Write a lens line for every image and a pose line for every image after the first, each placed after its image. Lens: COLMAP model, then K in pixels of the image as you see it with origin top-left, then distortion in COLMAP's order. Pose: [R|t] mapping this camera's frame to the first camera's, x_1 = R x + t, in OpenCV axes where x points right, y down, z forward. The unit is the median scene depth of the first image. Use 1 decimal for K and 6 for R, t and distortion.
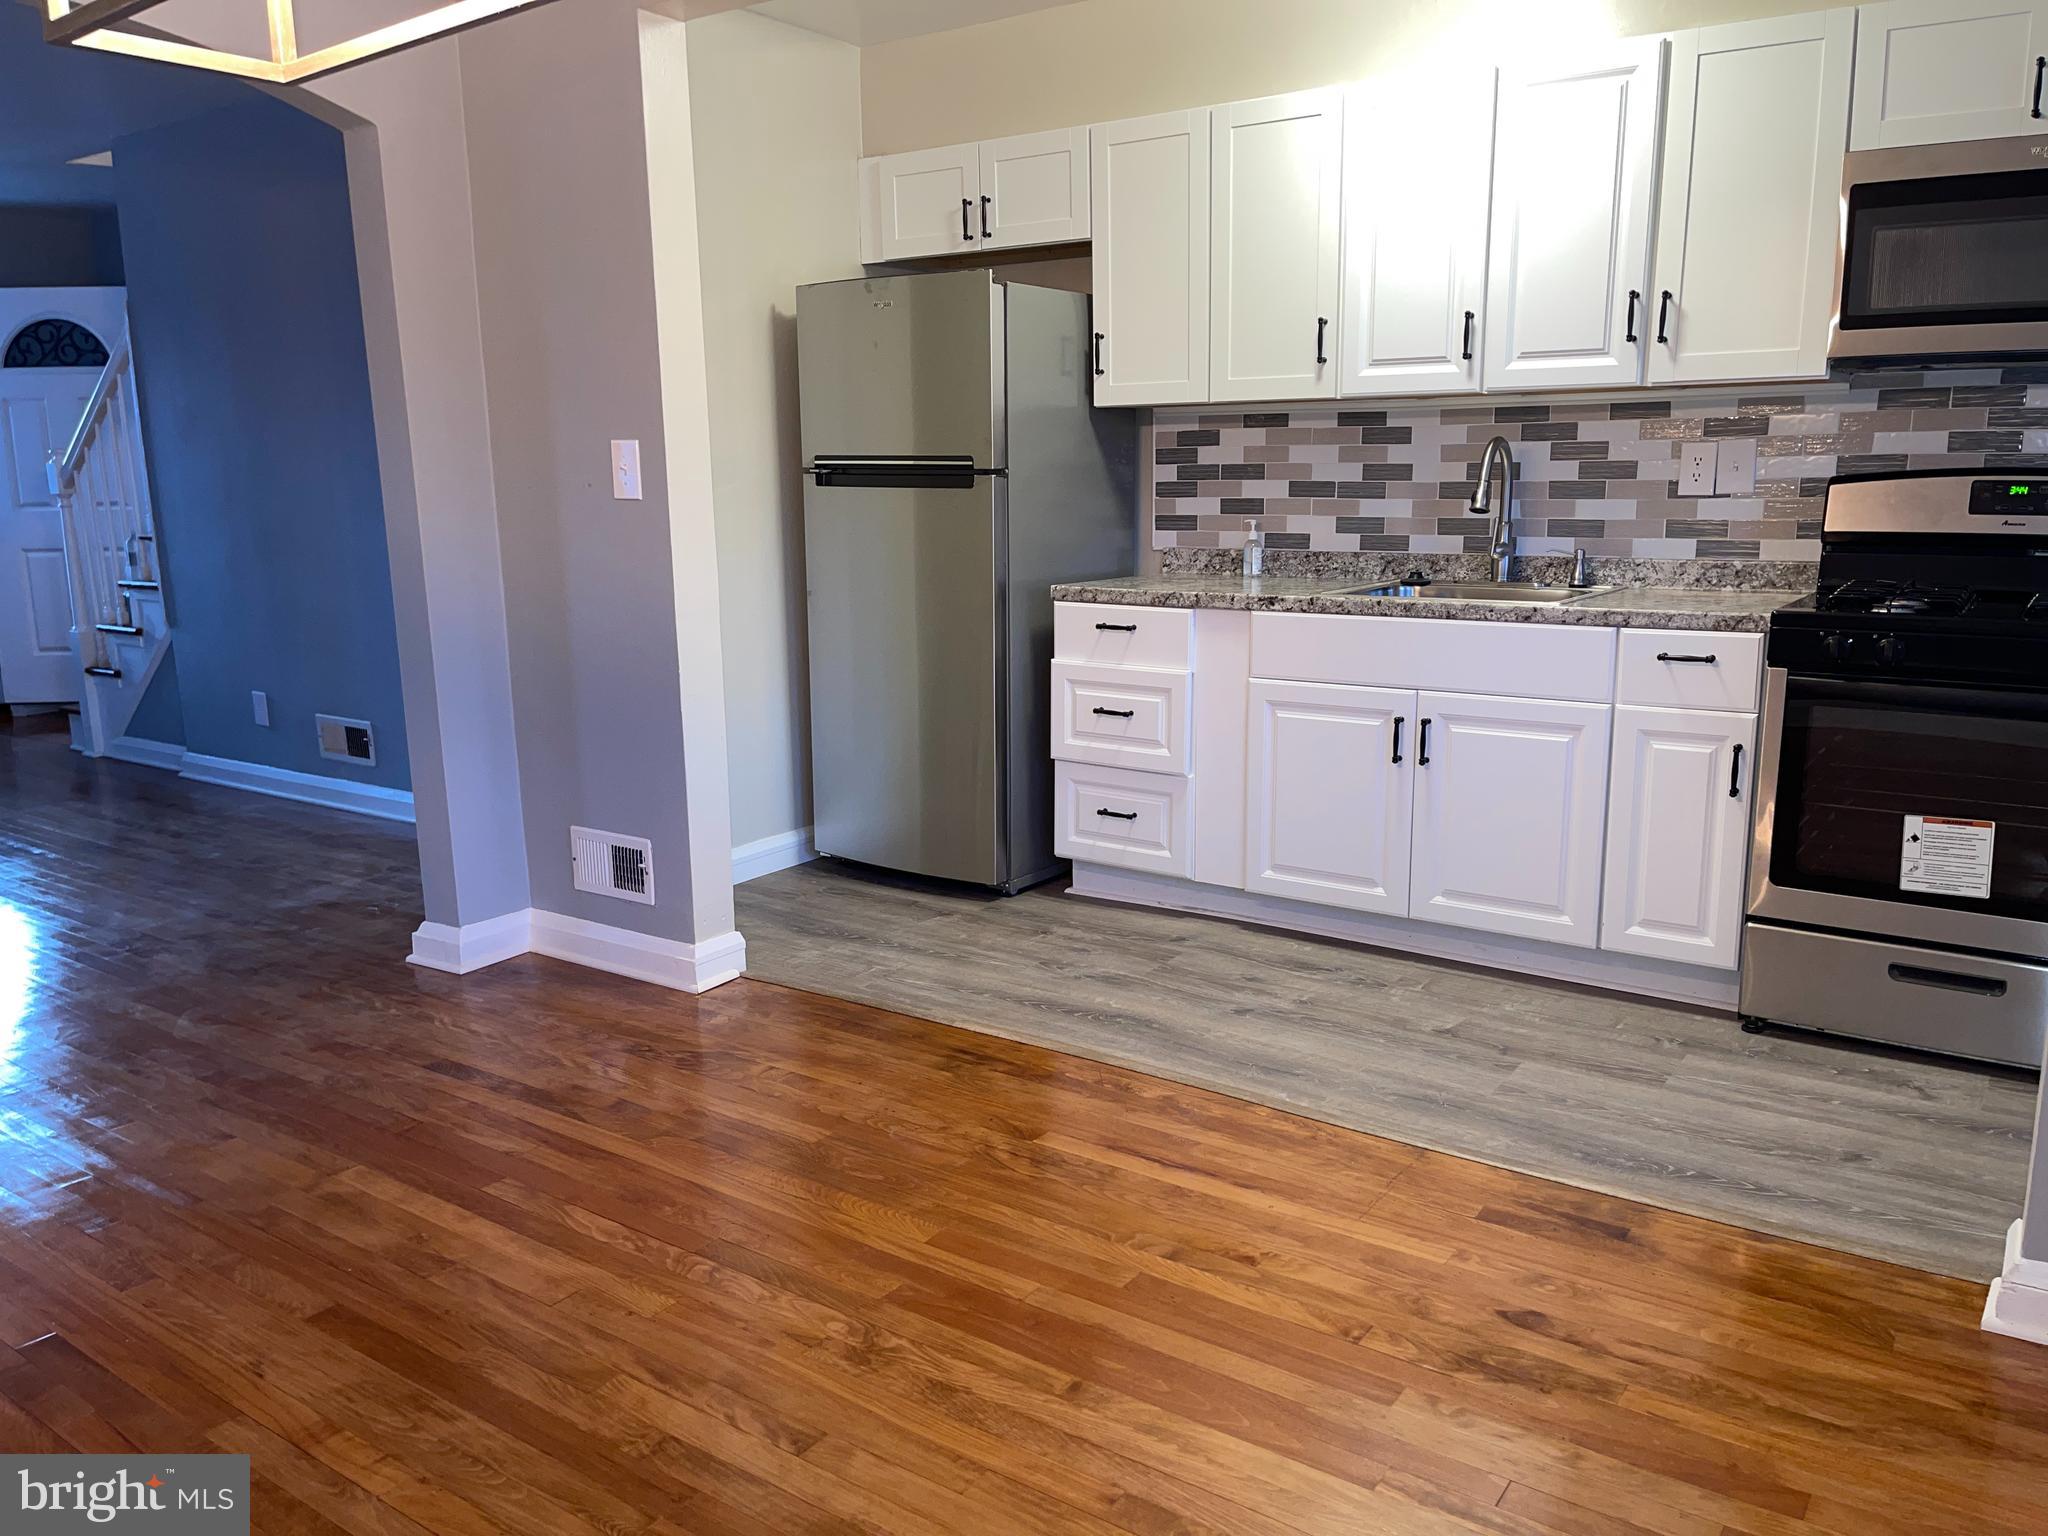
lens RADIAL K [[1553.8, 0, 1037.4], [0, 1553.8, 775.0], [0, 0, 1]] dist [0.075148, -0.088761]
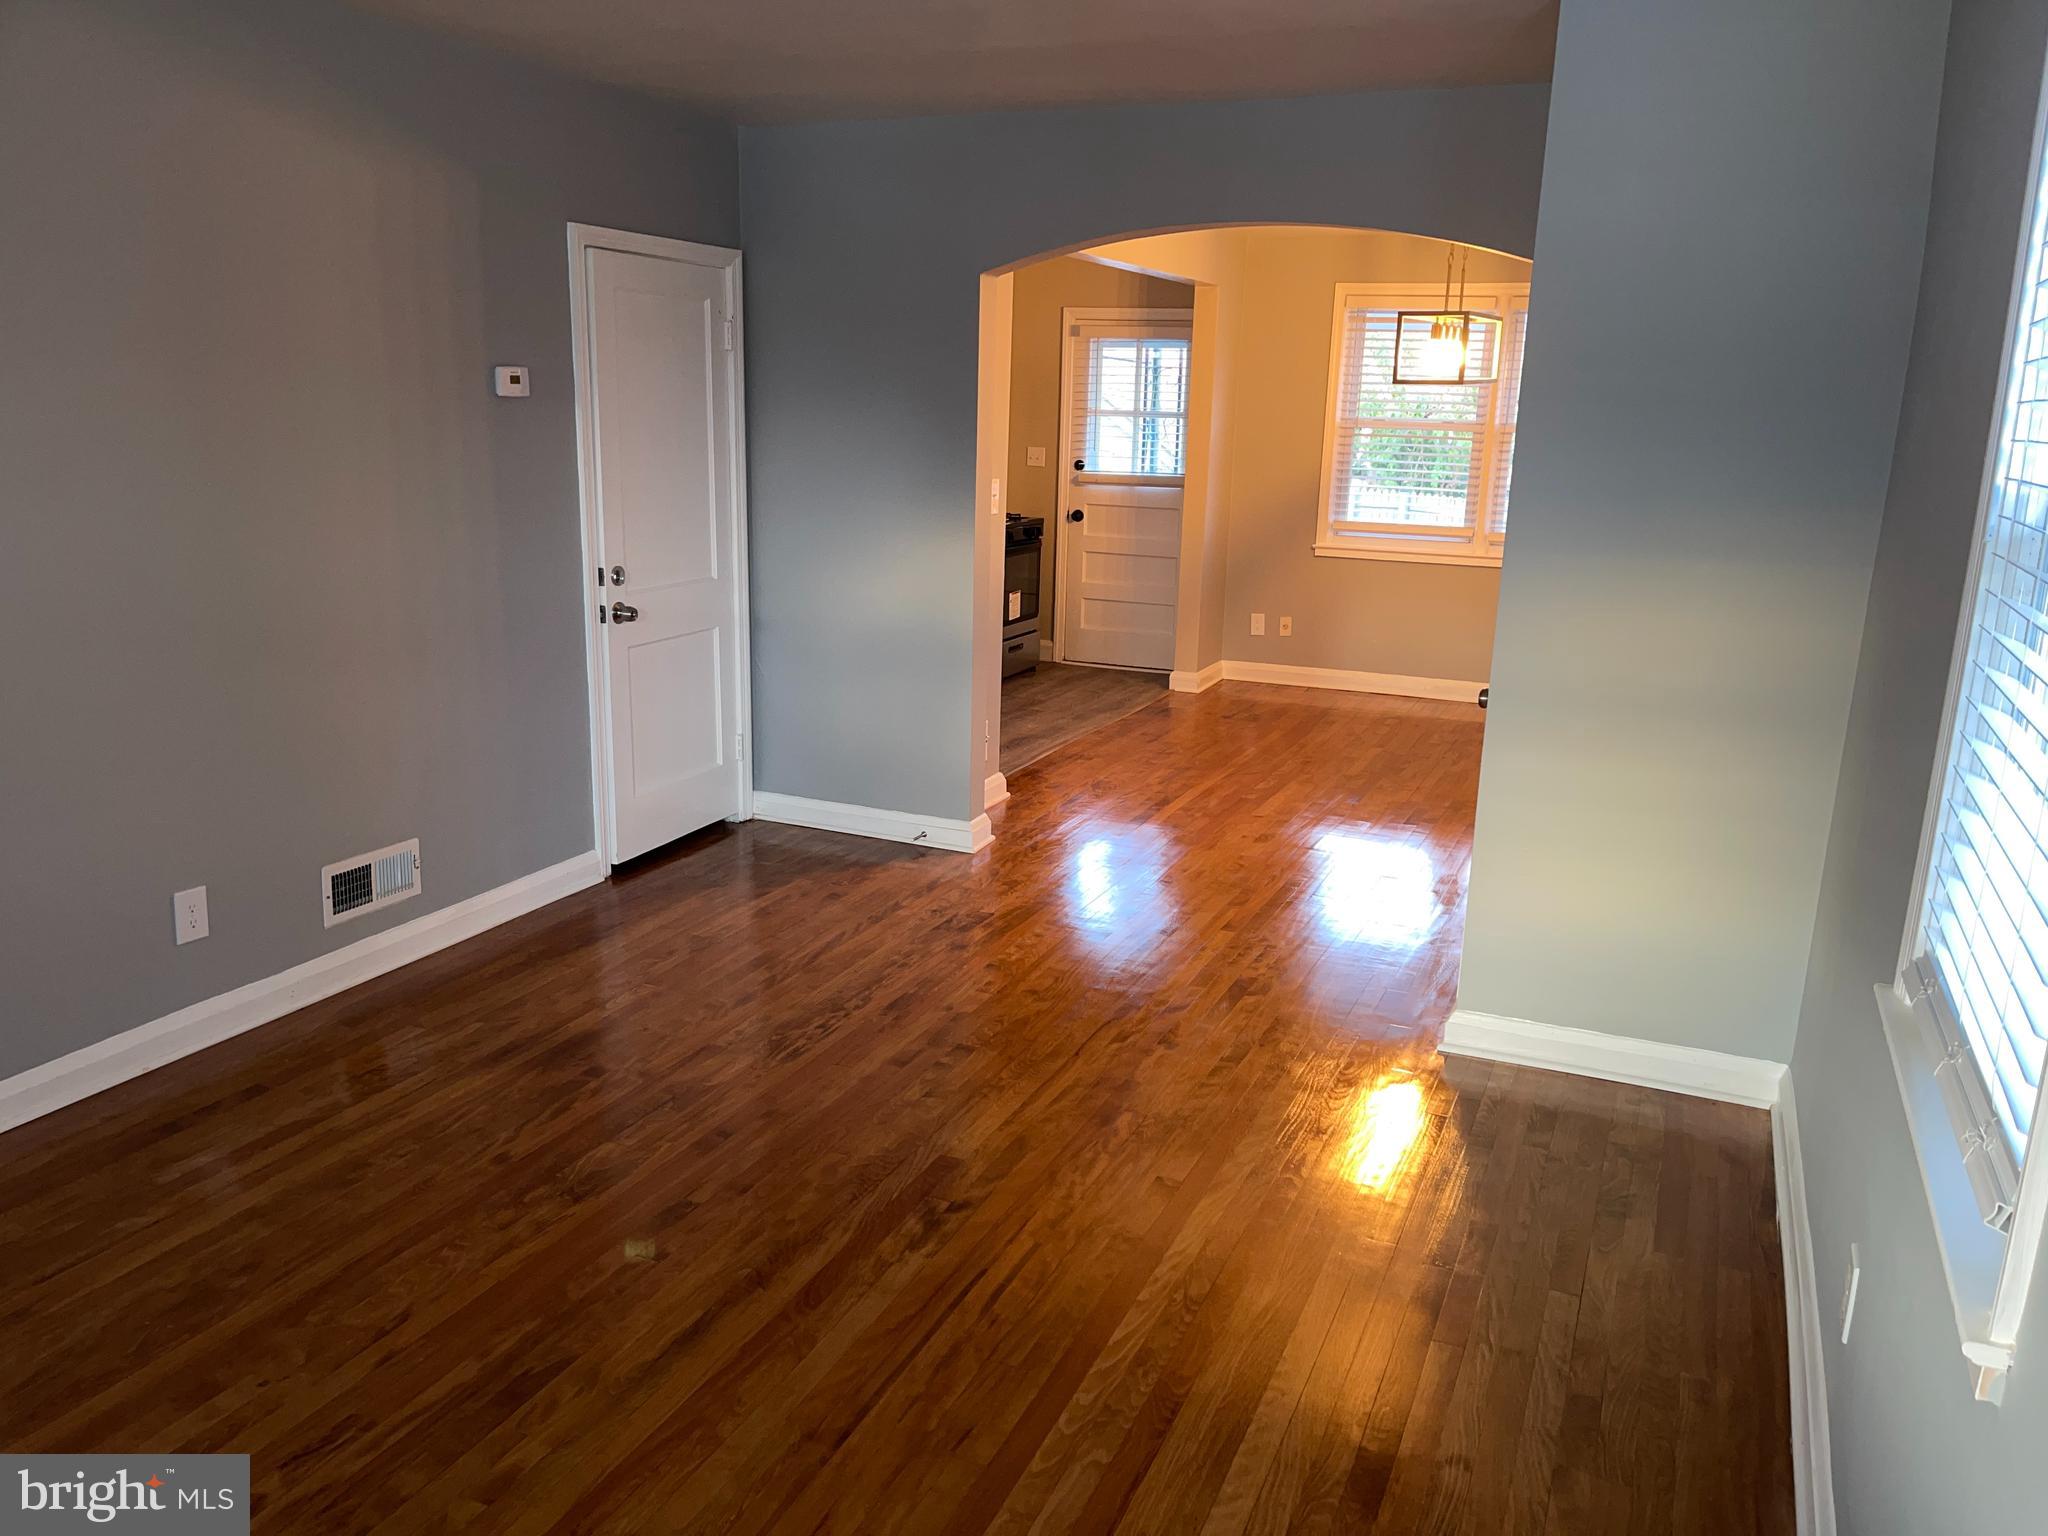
lens RADIAL K [[1553.8, 0, 1030.8], [0, 1553.8, 788.6], [0, 0, 1]] dist [0.075148, -0.088761]
pose [[-0.201402, -0.235607, 0.950751, -1.934785], [0.166599, 0.948258, 0.270281, -0.343528], [-0.965237, 0.212829, -0.151729, 1.281513]]
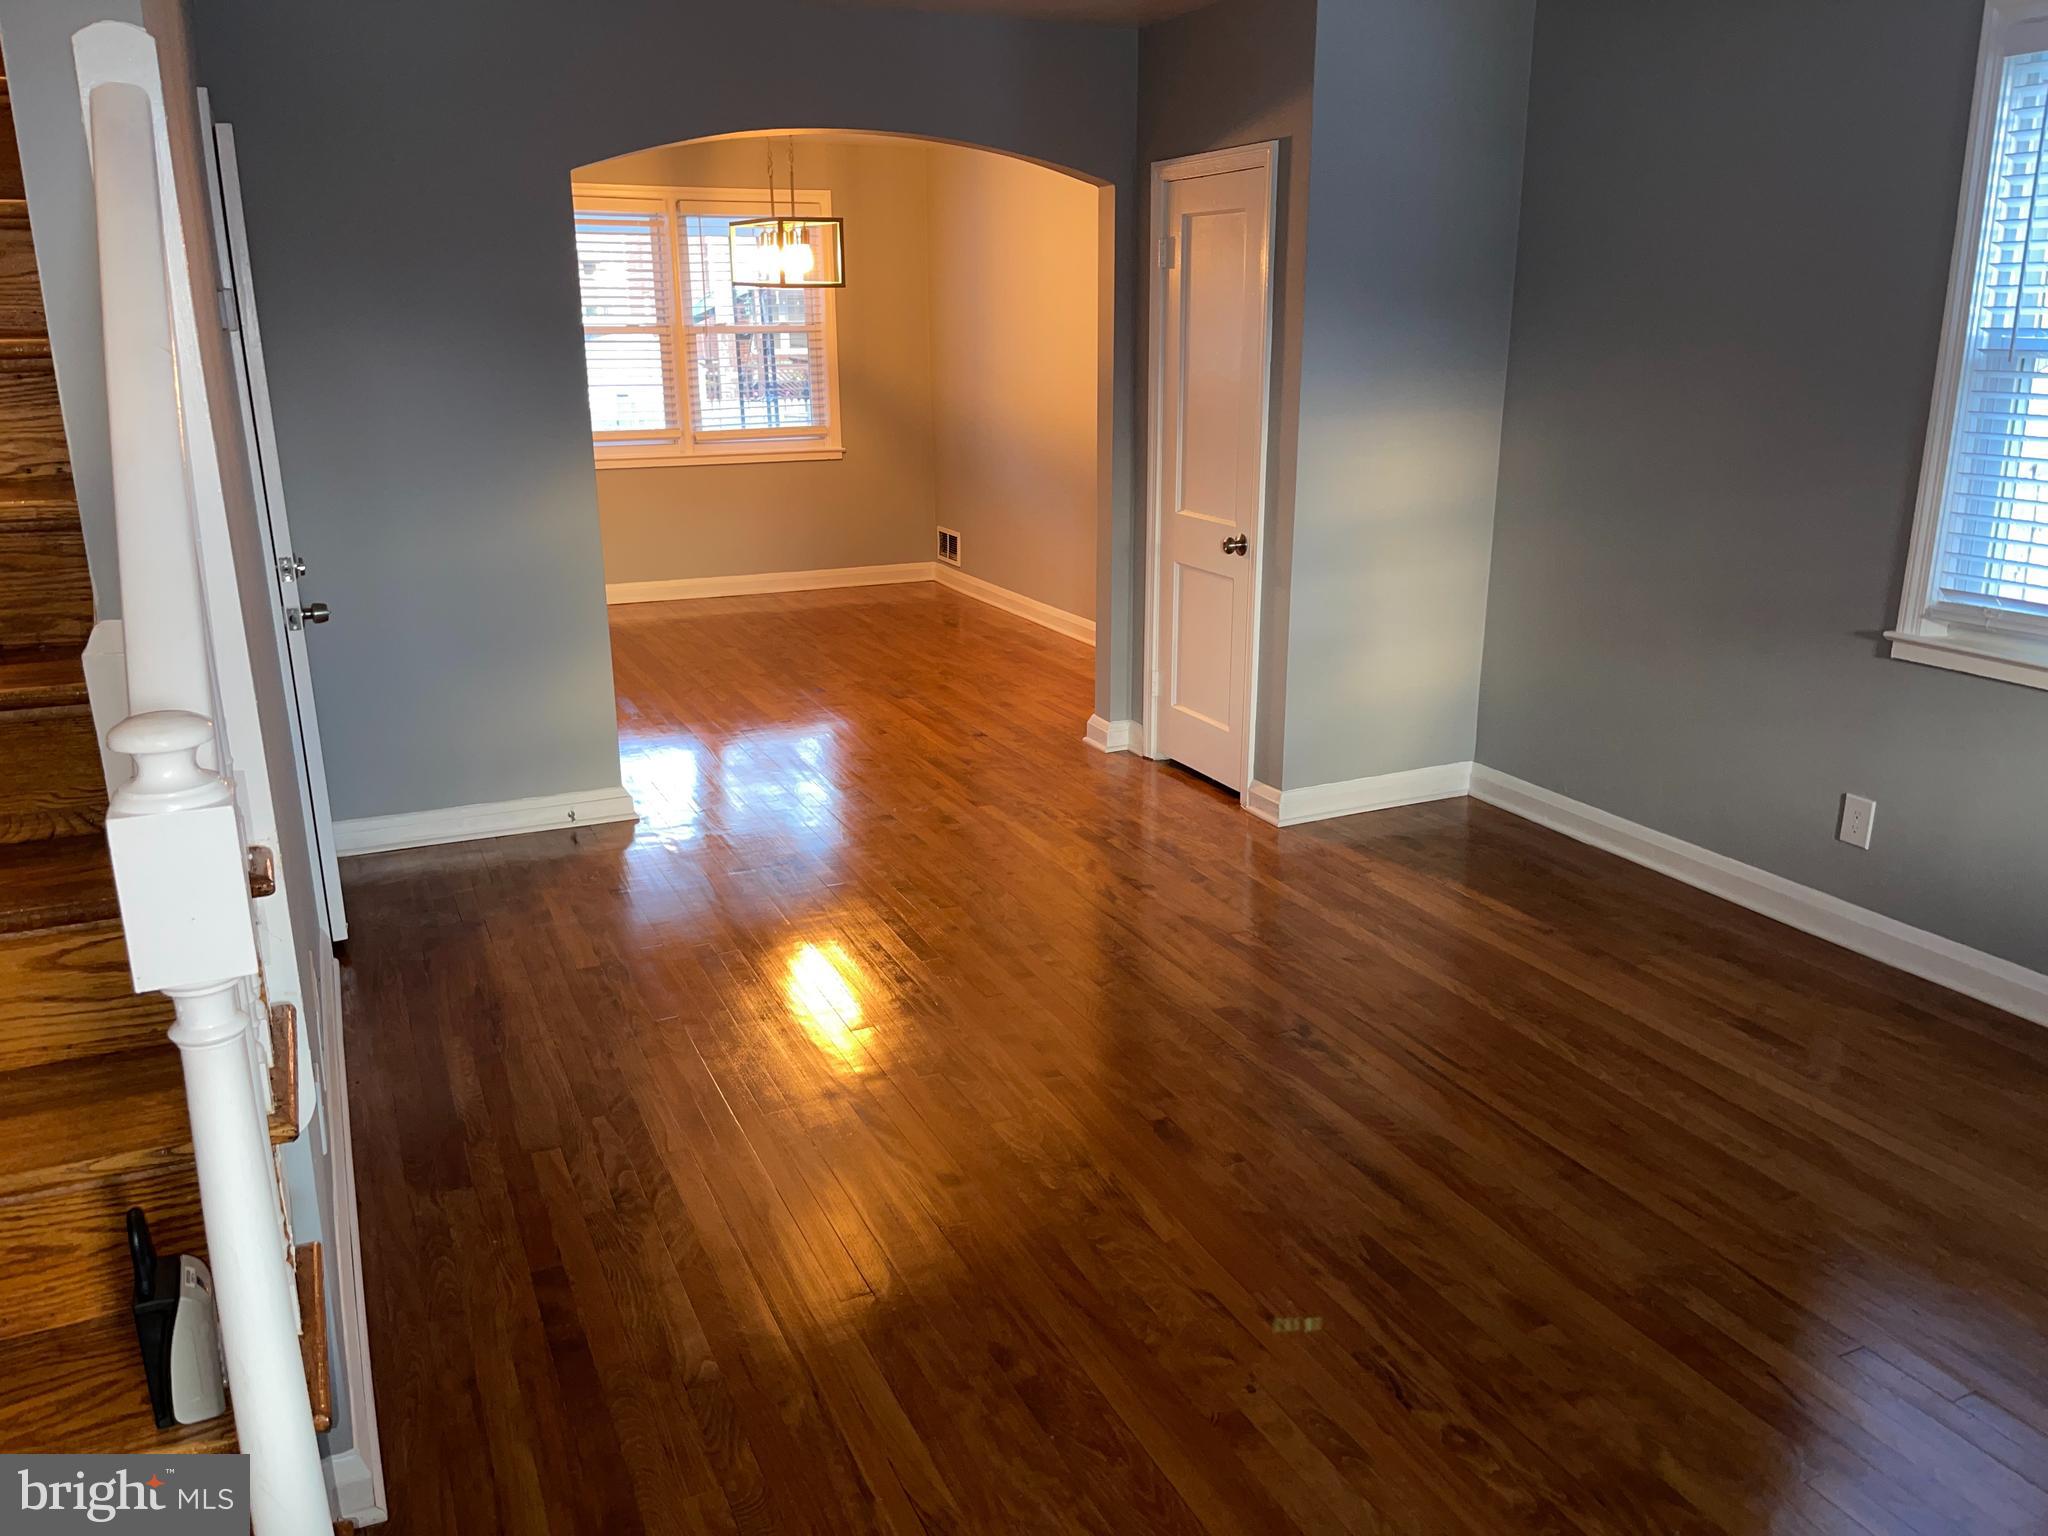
lens RADIAL K [[1553.8, 0, 1041.4], [0, 1553.8, 781.1], [0, 0, 1]] dist [0.075148, -0.088761]
pose [[-0.868882, -0.128896, 0.477943, -1.452458], [0.110840, 0.890332, 0.441615, -0.491929], [-0.482451, 0.436687, -0.759306, 2.012851]]
